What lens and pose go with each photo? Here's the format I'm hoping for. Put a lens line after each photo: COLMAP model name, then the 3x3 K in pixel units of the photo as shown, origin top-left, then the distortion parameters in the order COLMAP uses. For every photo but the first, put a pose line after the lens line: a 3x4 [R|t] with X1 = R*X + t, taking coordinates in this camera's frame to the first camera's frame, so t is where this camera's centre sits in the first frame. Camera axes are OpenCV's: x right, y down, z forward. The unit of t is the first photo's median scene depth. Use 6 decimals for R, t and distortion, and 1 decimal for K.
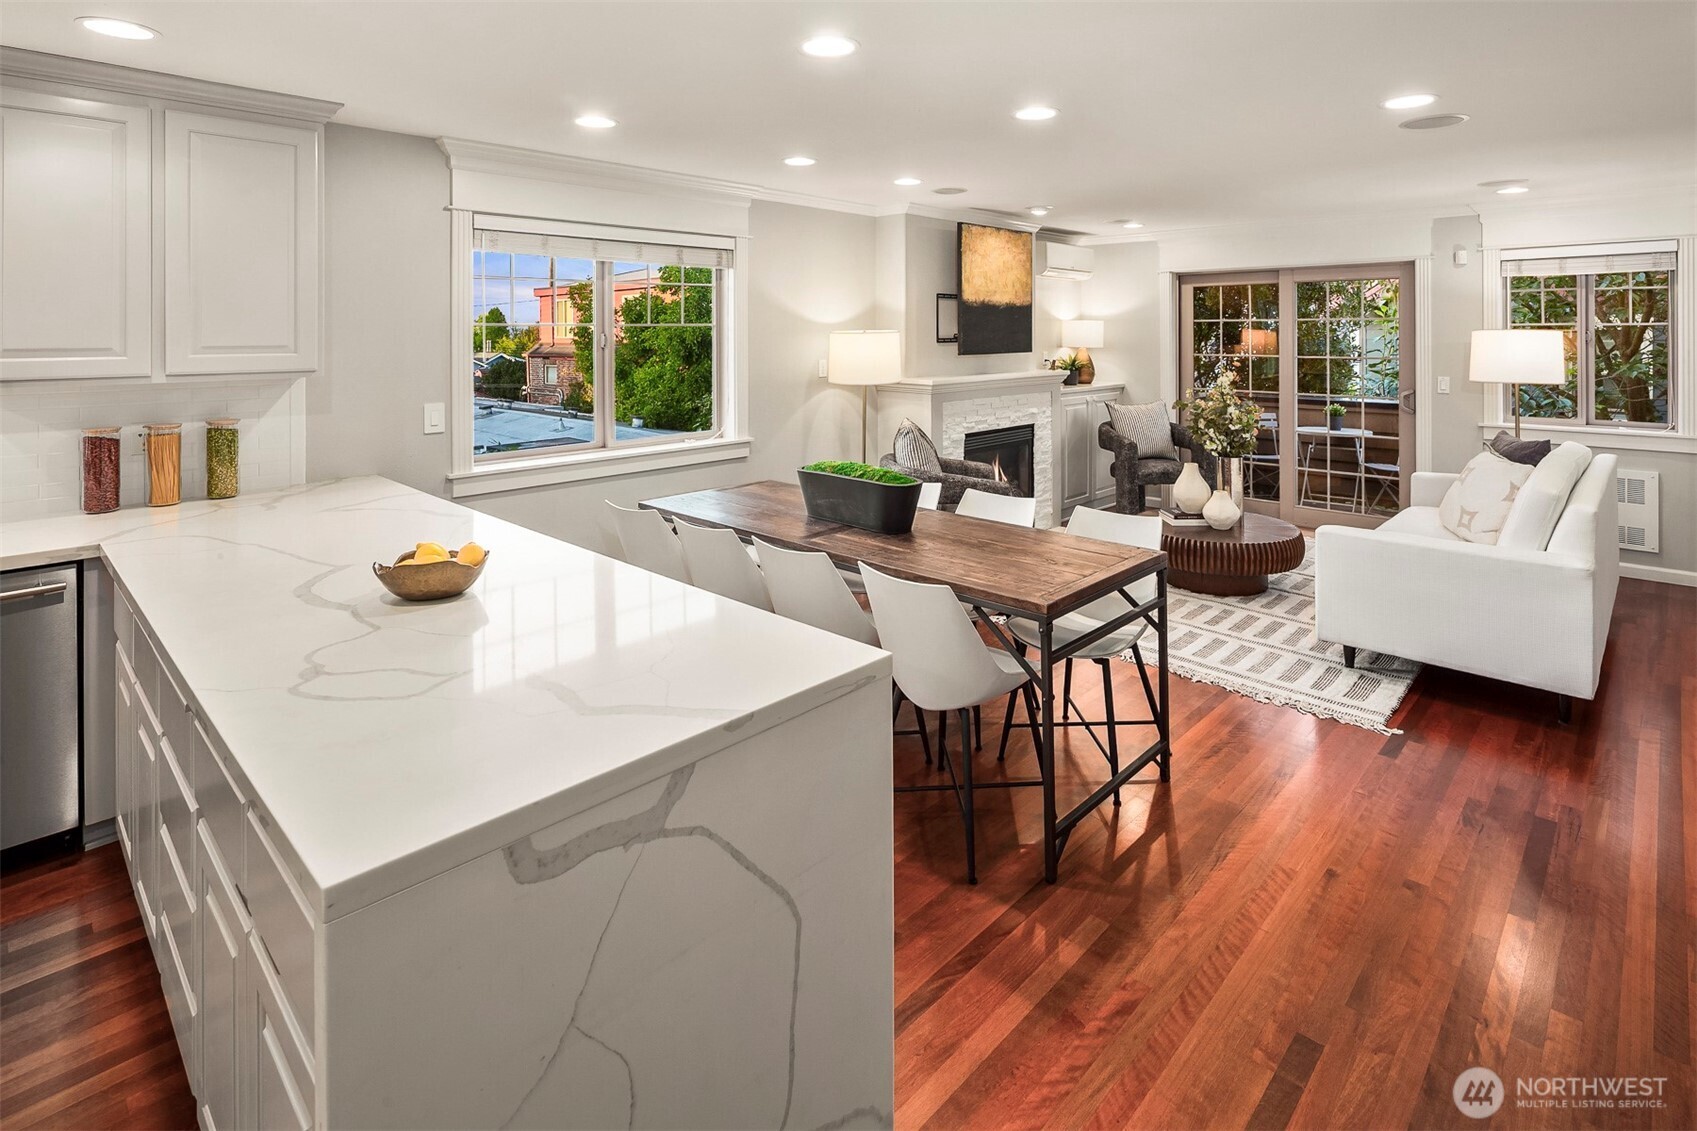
lens RADIAL K [[838.1, 0, 869.4], [0, 838.1, 329.6], [0, 0, 1]] dist [0.001498, -0.002314]
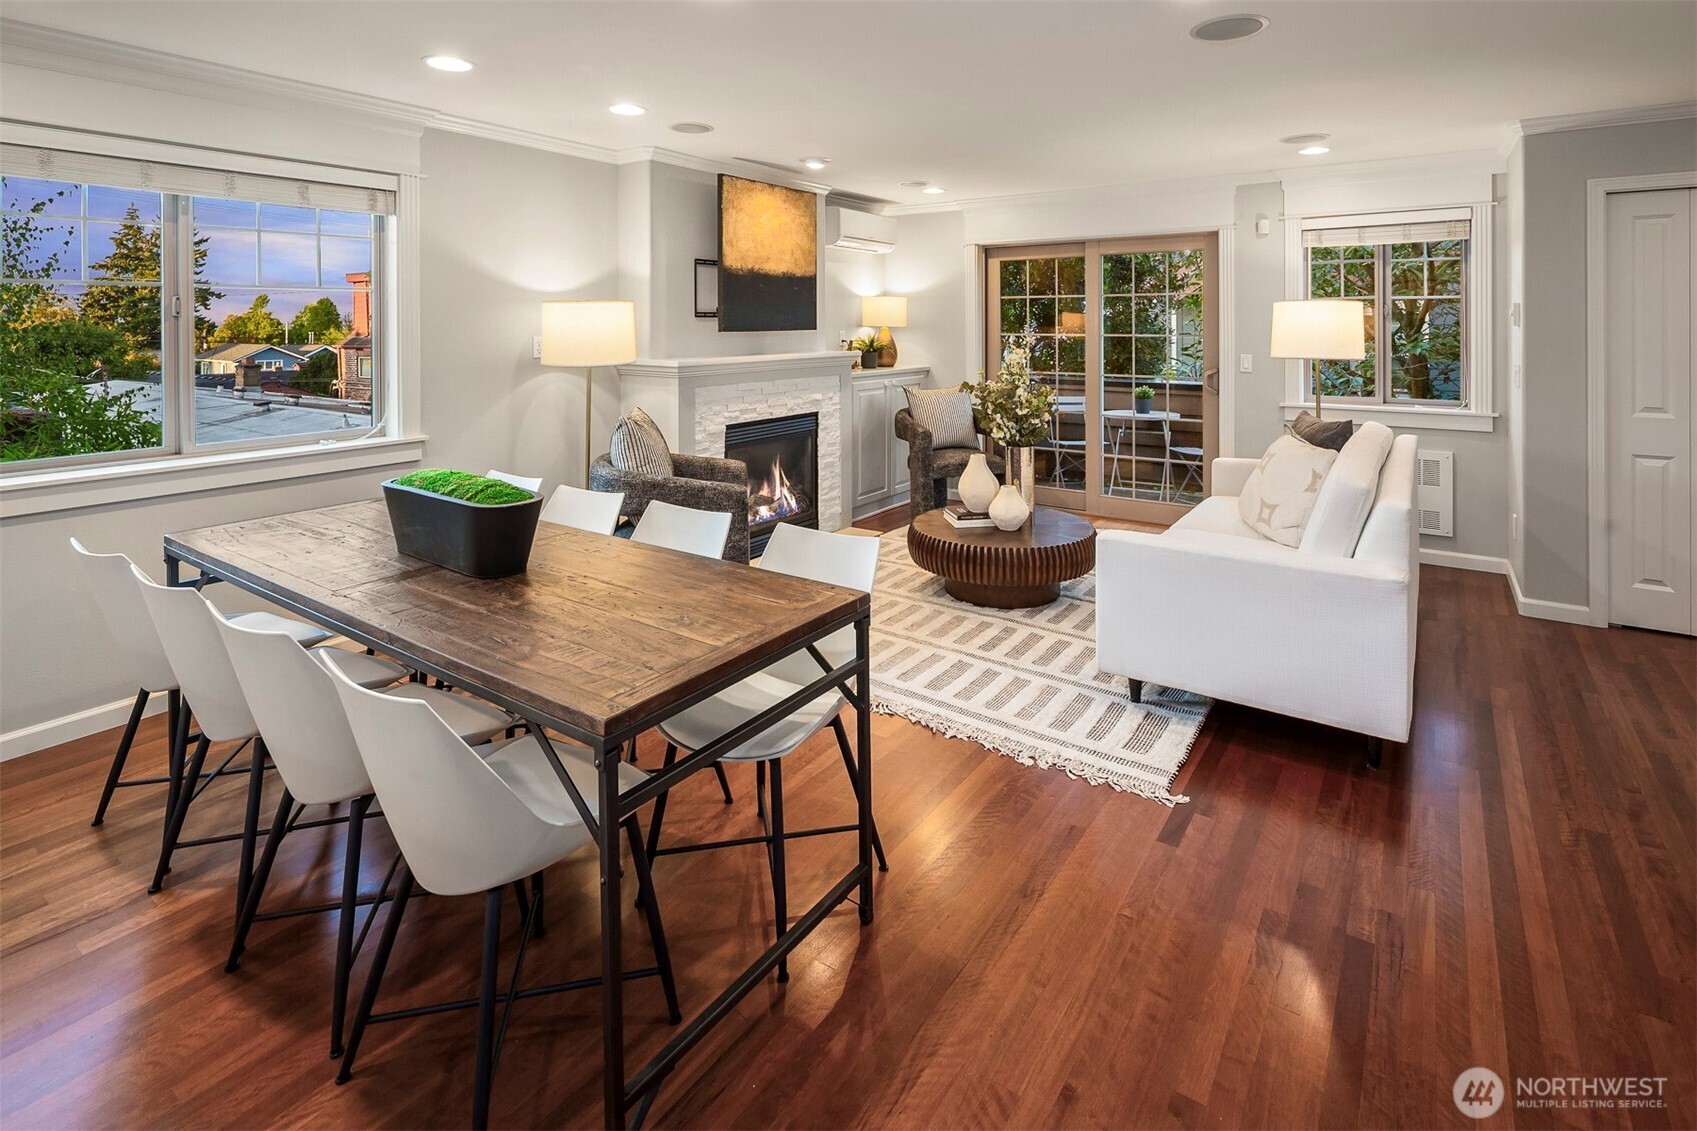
lens RADIAL K [[820.0, 0, 860.7], [0, 820.0, 324.3], [0, 0, 1]] dist [0.000795, -0.001090]
pose [[0.988180, -0.000129, 0.153296, 0.124571], [-0.000403, 0.999994, 0.003439, 0.020570], [-0.153295, -0.003460, 0.988174, 0.168525]]
